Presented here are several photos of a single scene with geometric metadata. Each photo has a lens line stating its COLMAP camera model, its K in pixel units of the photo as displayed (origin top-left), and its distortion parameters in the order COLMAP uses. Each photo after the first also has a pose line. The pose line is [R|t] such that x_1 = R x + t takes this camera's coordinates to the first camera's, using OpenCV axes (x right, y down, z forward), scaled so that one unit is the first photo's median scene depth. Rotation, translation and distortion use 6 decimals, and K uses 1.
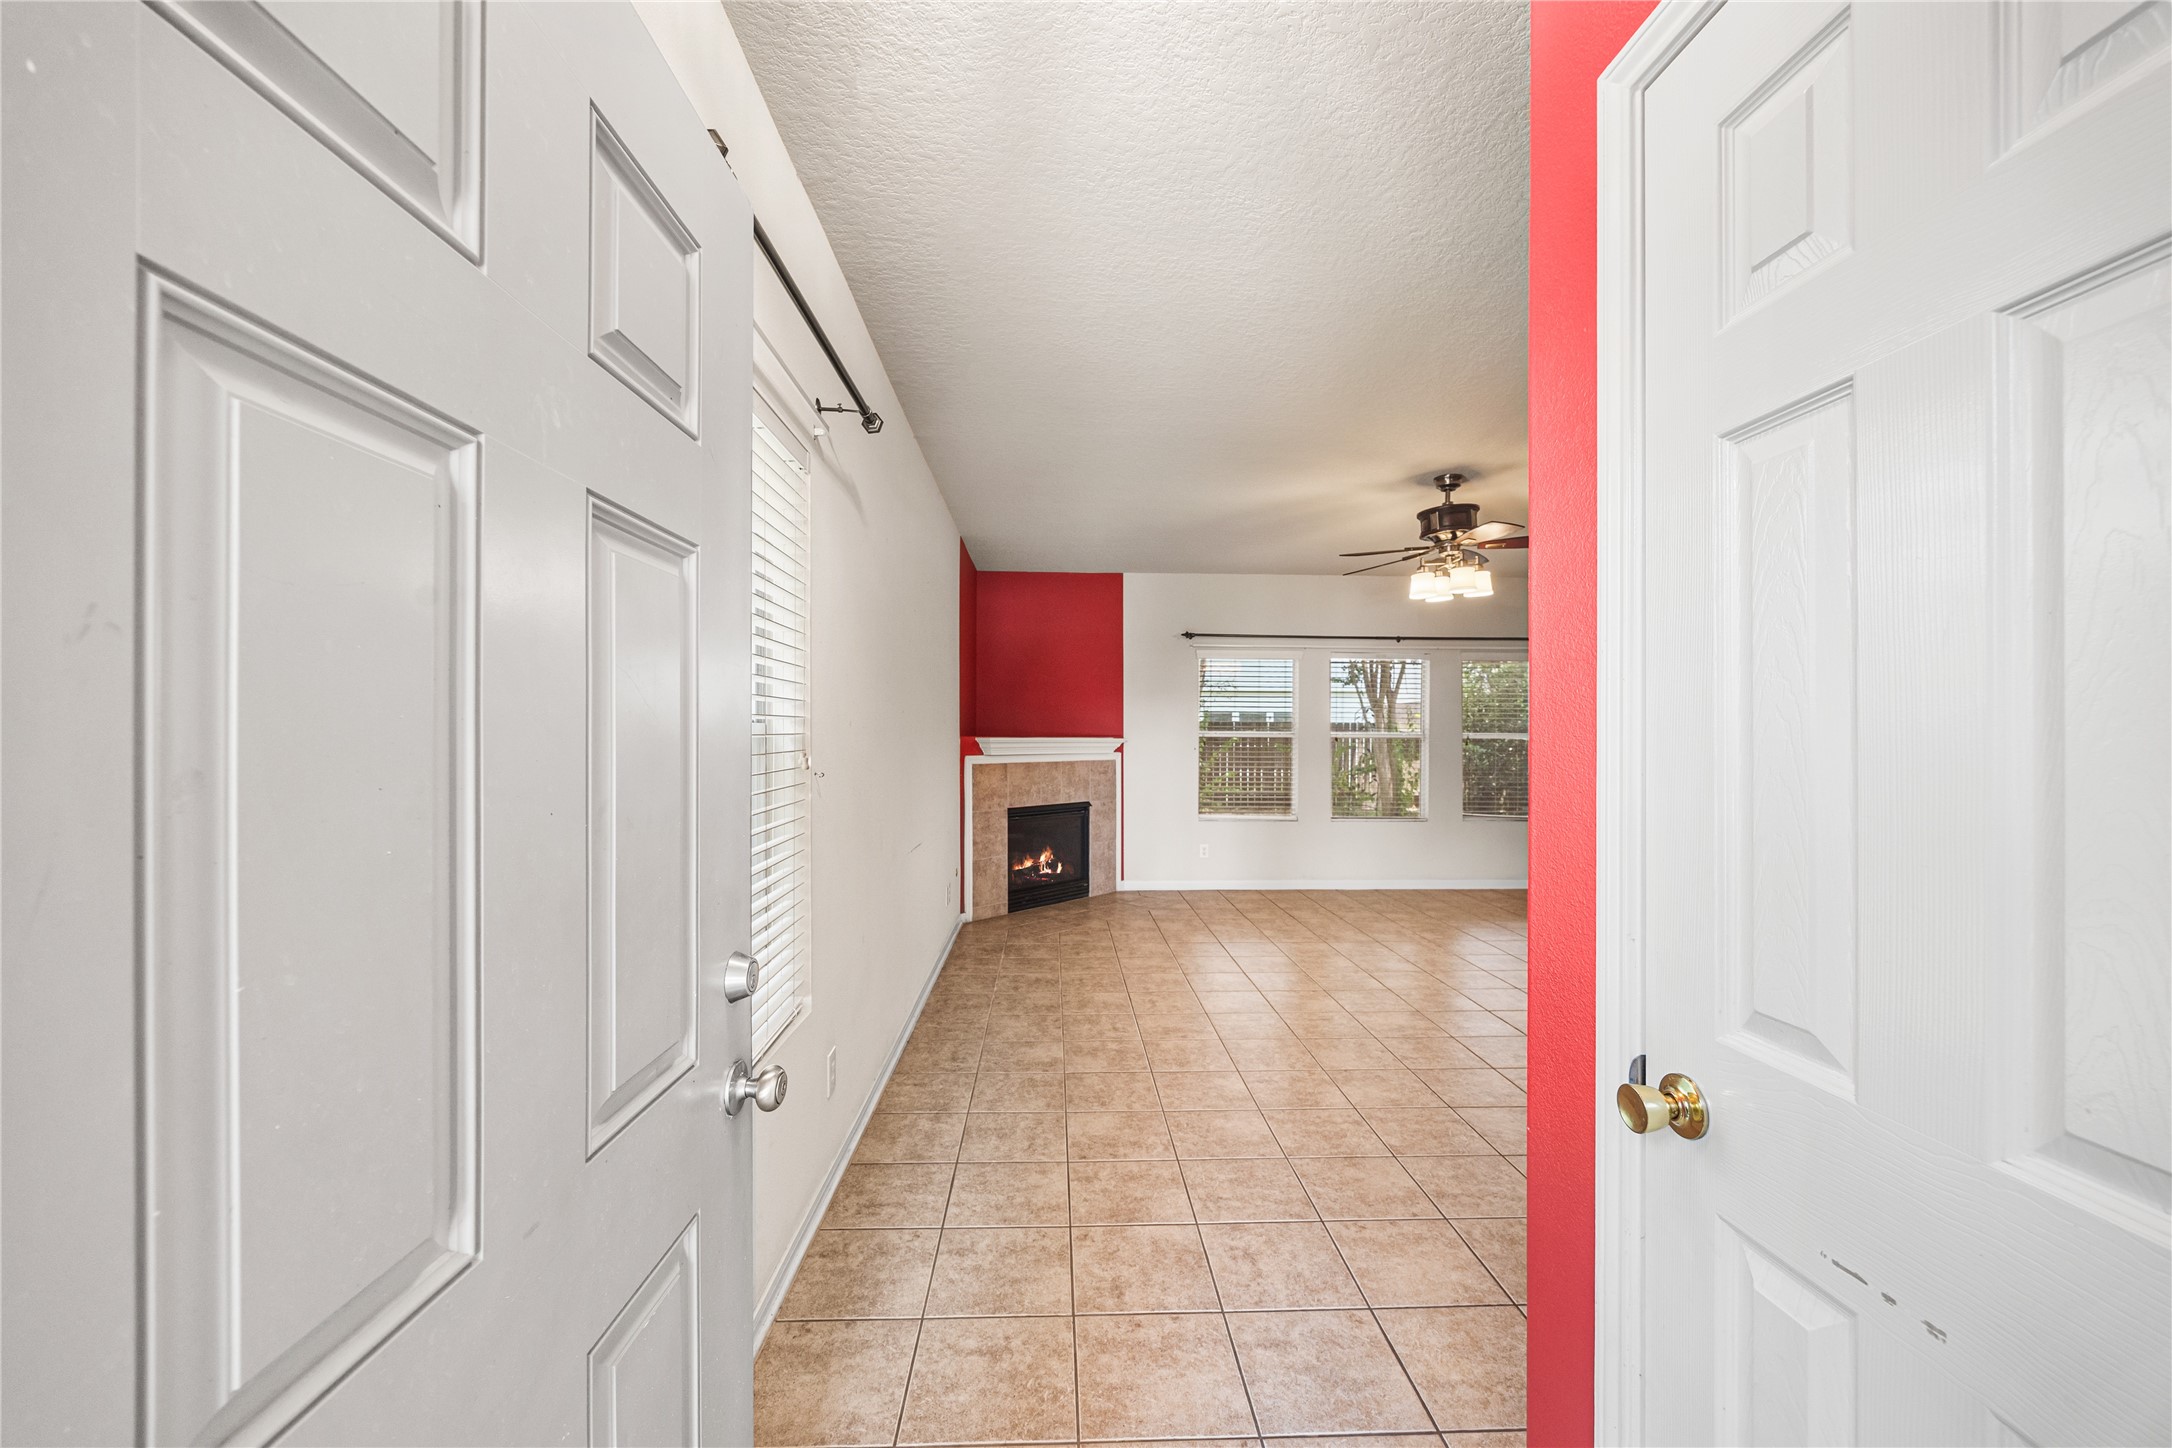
lens RADIAL K [[851.6, 0, 1077.3], [0, 851.6, 735.4], [0, 0, 1]] dist [-0.008671, 0.000414]
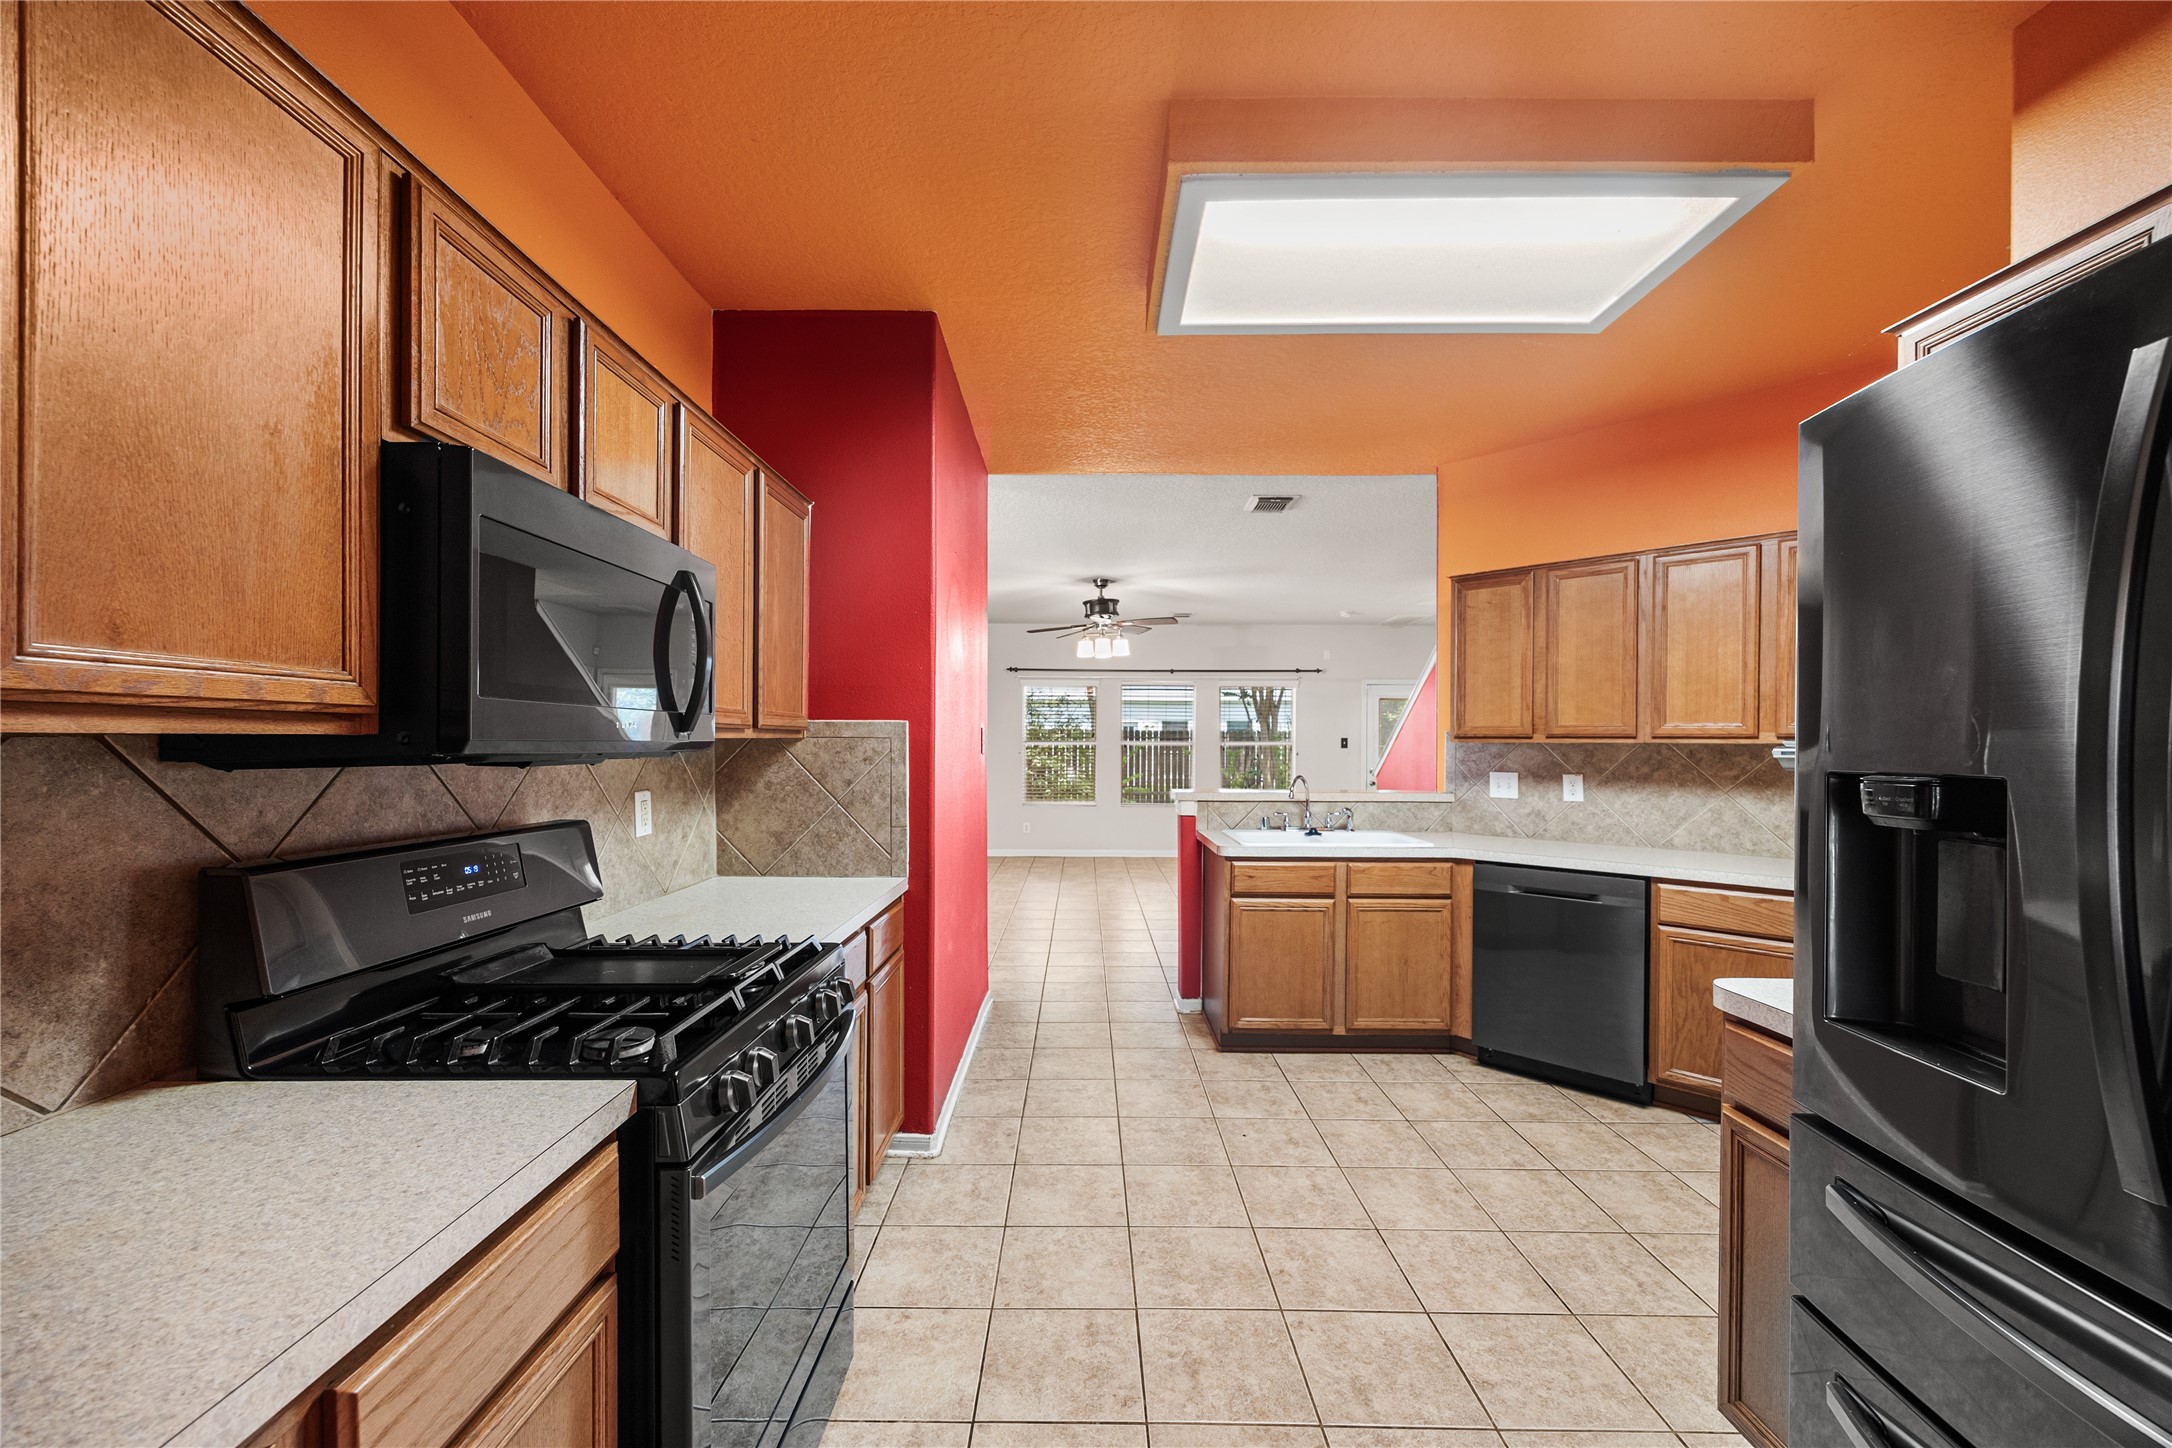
lens RADIAL K [[851.6, 0, 1079.0], [0, 851.6, 738.6], [0, 0, 1]] dist [-0.008671, 0.000414]
pose [[0.999291, -0.001205, -0.037618, 0.341793], [0.000969, 0.999980, -0.006273, -0.000217], [0.037625, 0.006232, 0.999272, -0.432051]]
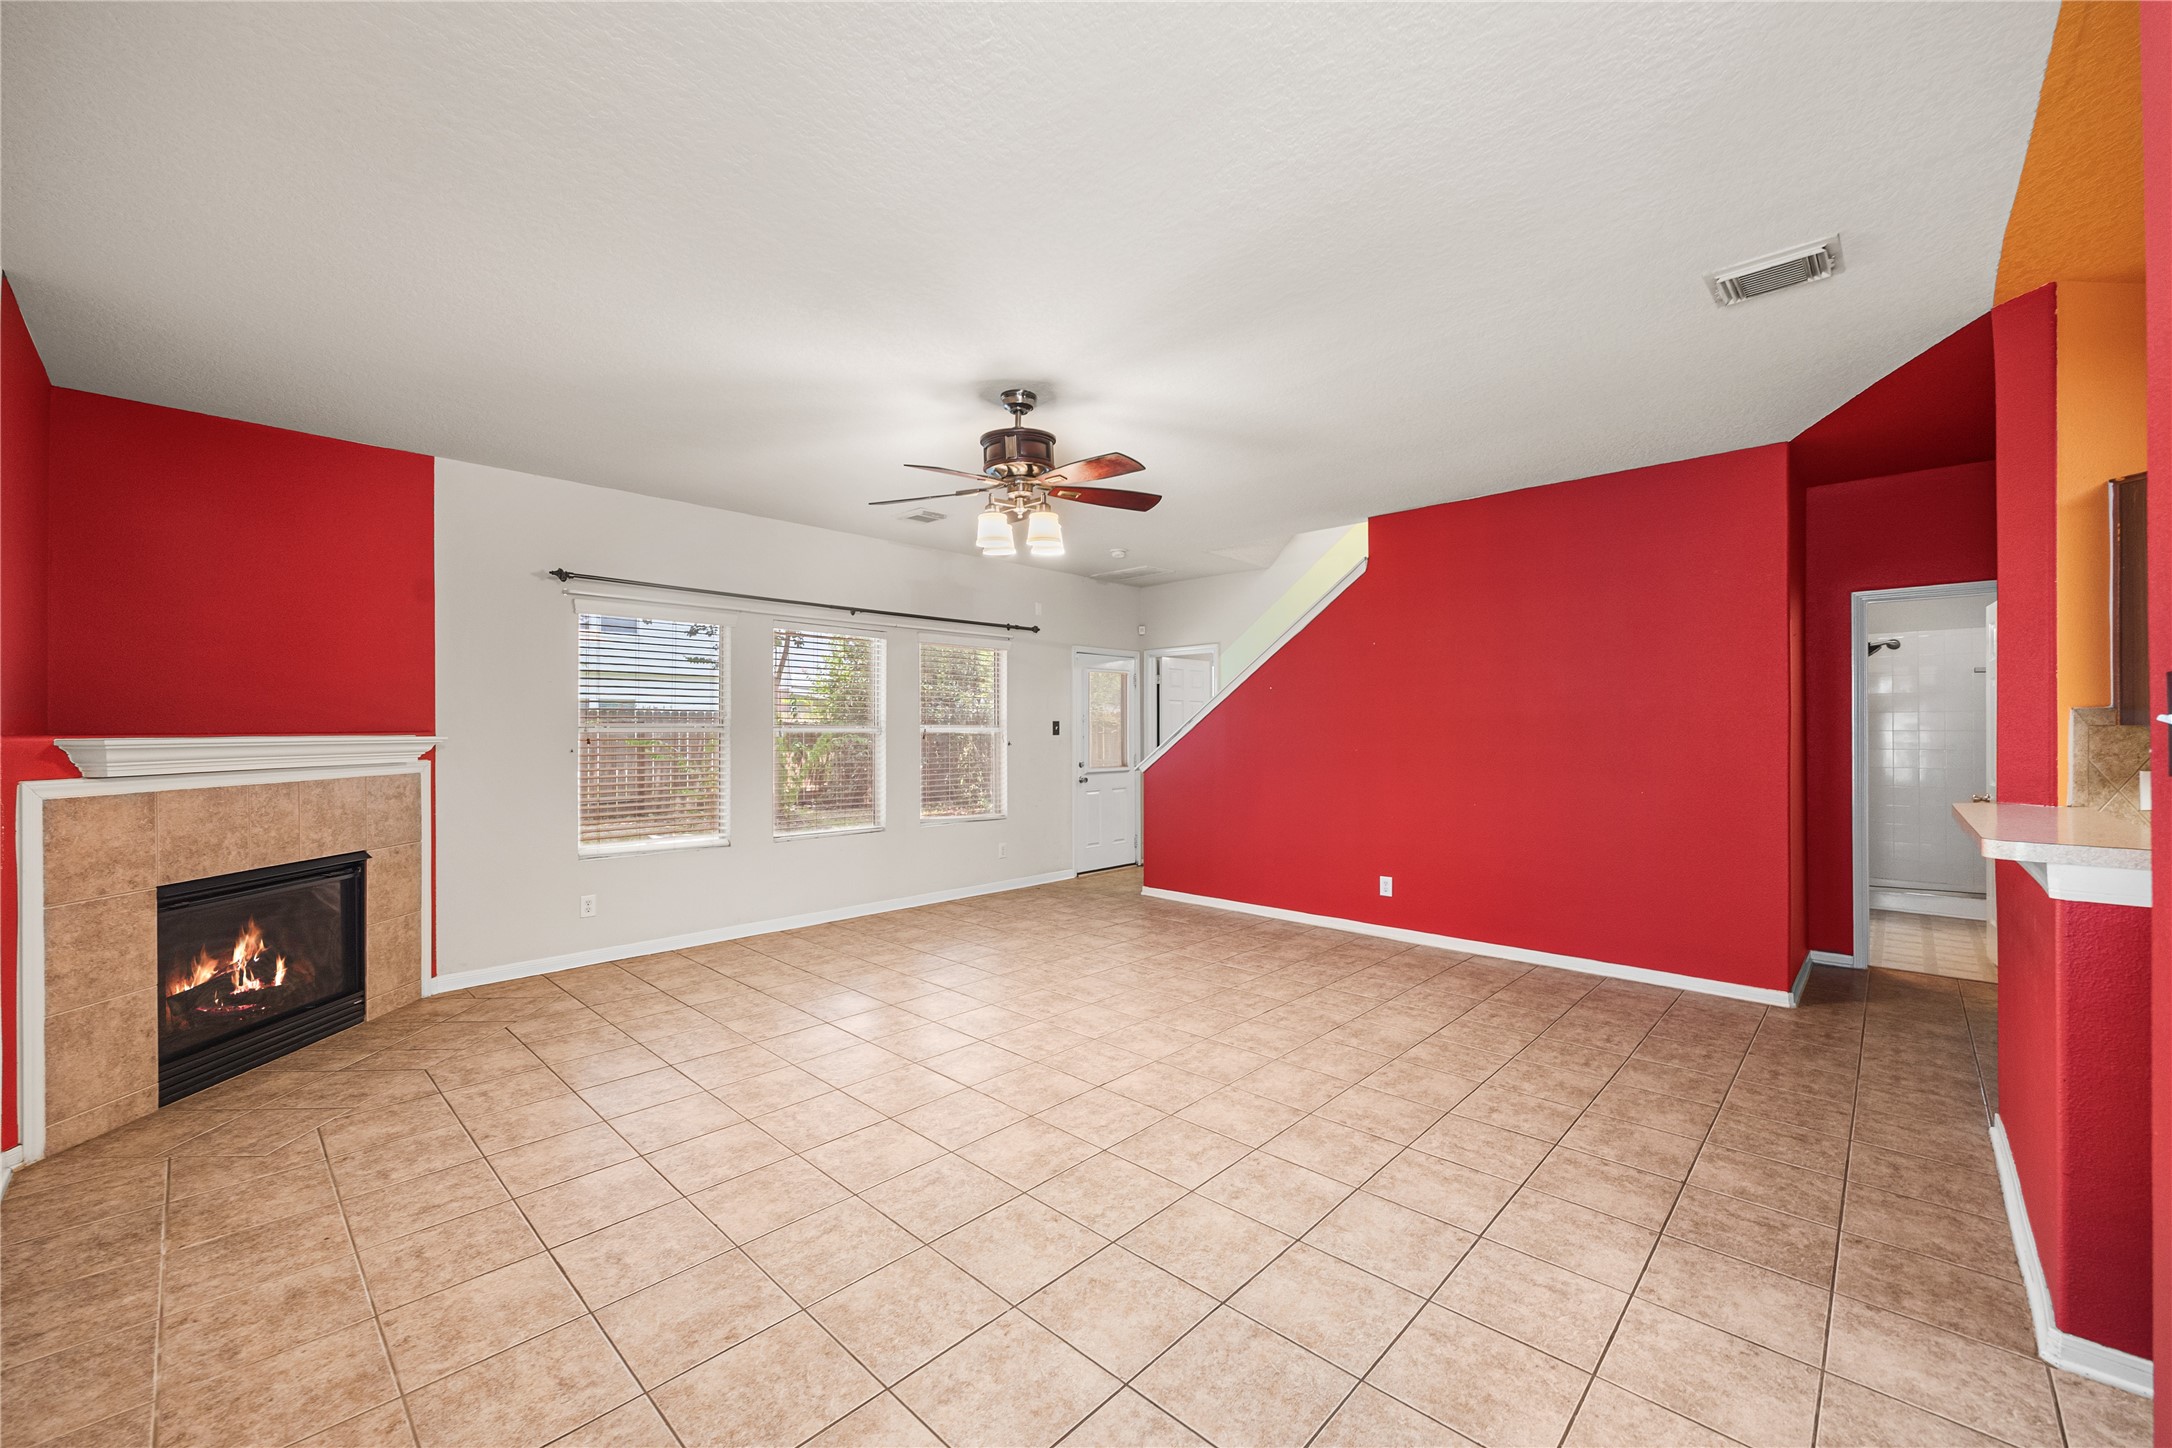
lens RADIAL K [[851.6, 0, 1098.6], [0, 851.6, 734.0], [0, 0, 1]] dist [-0.008671, 0.000414]
pose [[0.706194, -0.008633, 0.707965, -0.044214], [0.003503, 0.999956, 0.008700, -0.003057], [-0.708009, -0.003664, 0.706194, 0.305659]]
